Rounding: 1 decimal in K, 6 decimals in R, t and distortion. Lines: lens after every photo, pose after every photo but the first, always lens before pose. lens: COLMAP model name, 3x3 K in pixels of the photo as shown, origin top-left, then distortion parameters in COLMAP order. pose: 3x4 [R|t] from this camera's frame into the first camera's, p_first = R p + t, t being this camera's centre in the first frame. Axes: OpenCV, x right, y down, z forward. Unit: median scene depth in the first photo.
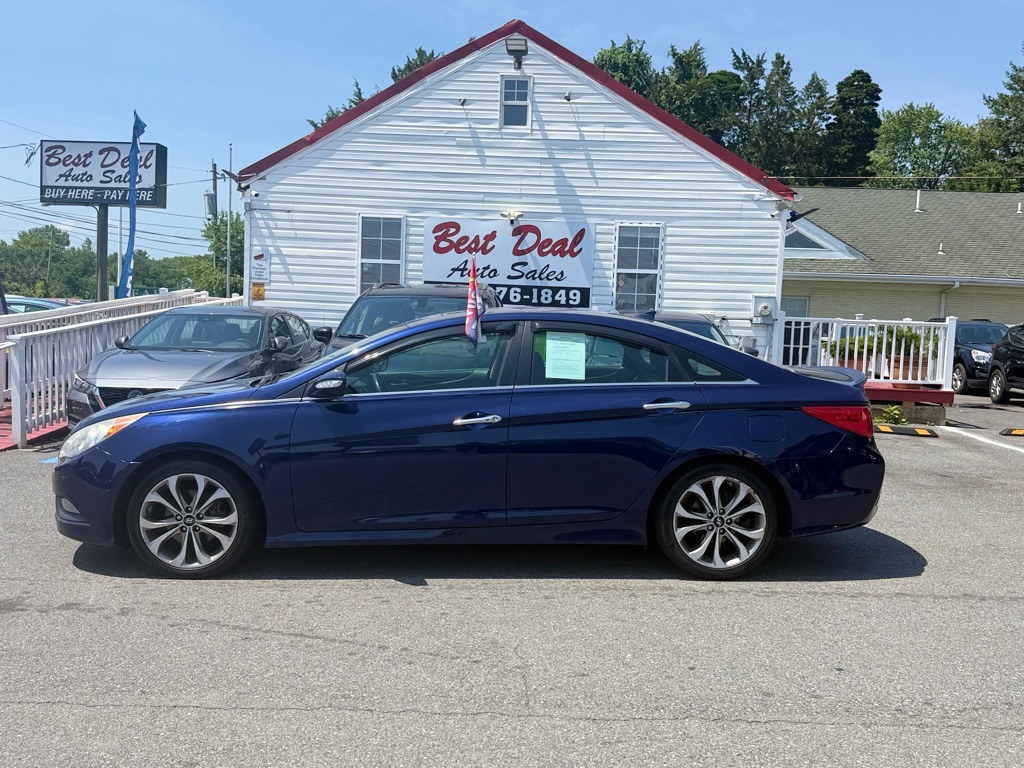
lens RADIAL K [[955.9, 0, 517.4], [0, 955.9, 385.5], [0, 0, 1]] dist [0.137824, -0.277998]
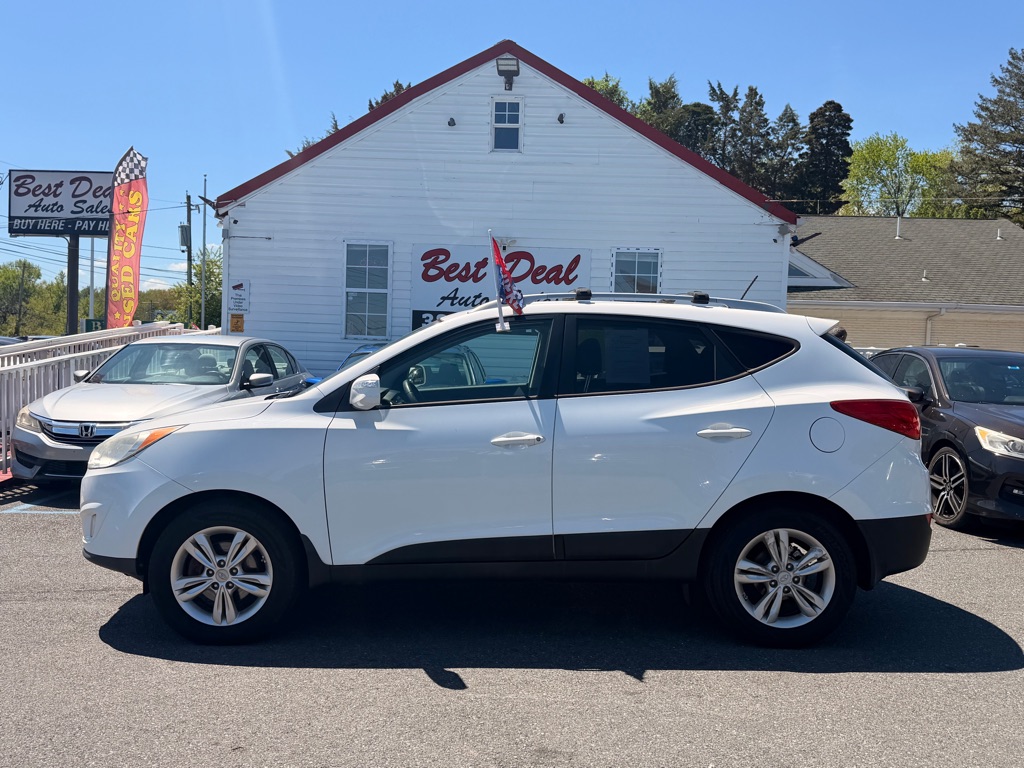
lens RADIAL K [[950.6, 0, 513.8], [0, 950.6, 384.6], [0, 0, 1]] dist [0.121978, -0.230583]
pose [[0.999682, -0.009227, 0.023455, -0.019450], [0.009952, 0.999470, -0.031005, -0.004977], [-0.023156, 0.031229, 0.999244, 0.053924]]
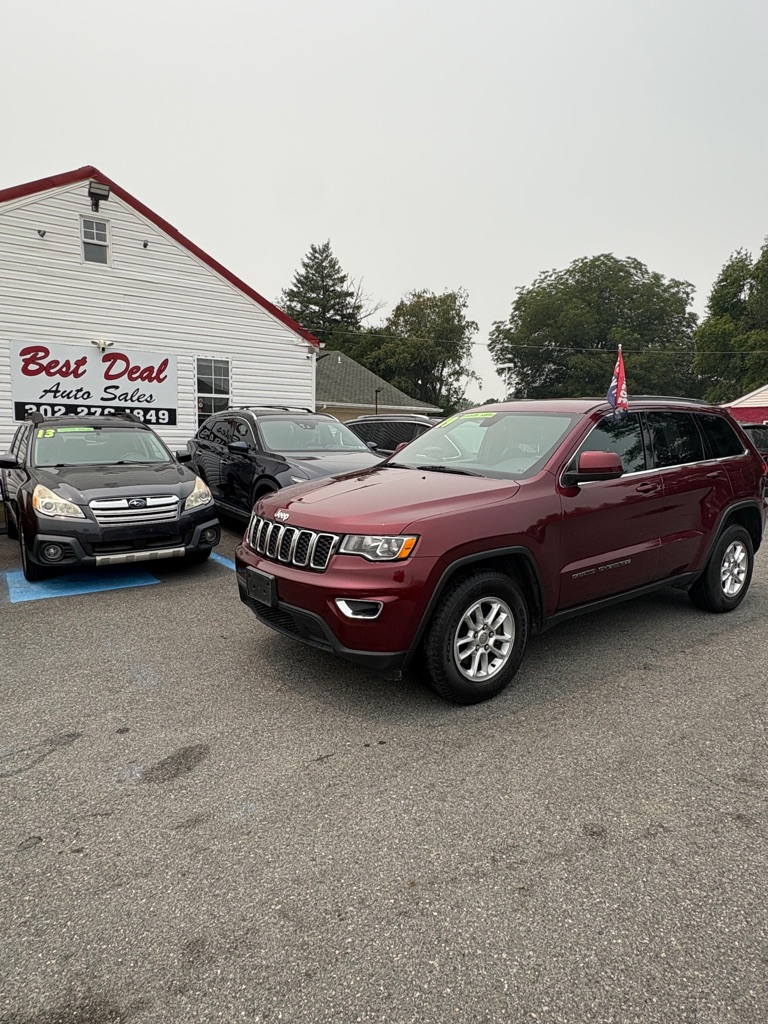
lens RADIAL K [[627.1, 0, 387.8], [0, 627.1, 515.3], [0, 0, 1]] dist [0.000821, 0.000159]
pose [[0.795487, -0.098747, 0.597871, -0.195950], [0.056972, 0.994450, 0.088445, -0.023114], [-0.603286, -0.036295, 0.796698, 0.203994]]
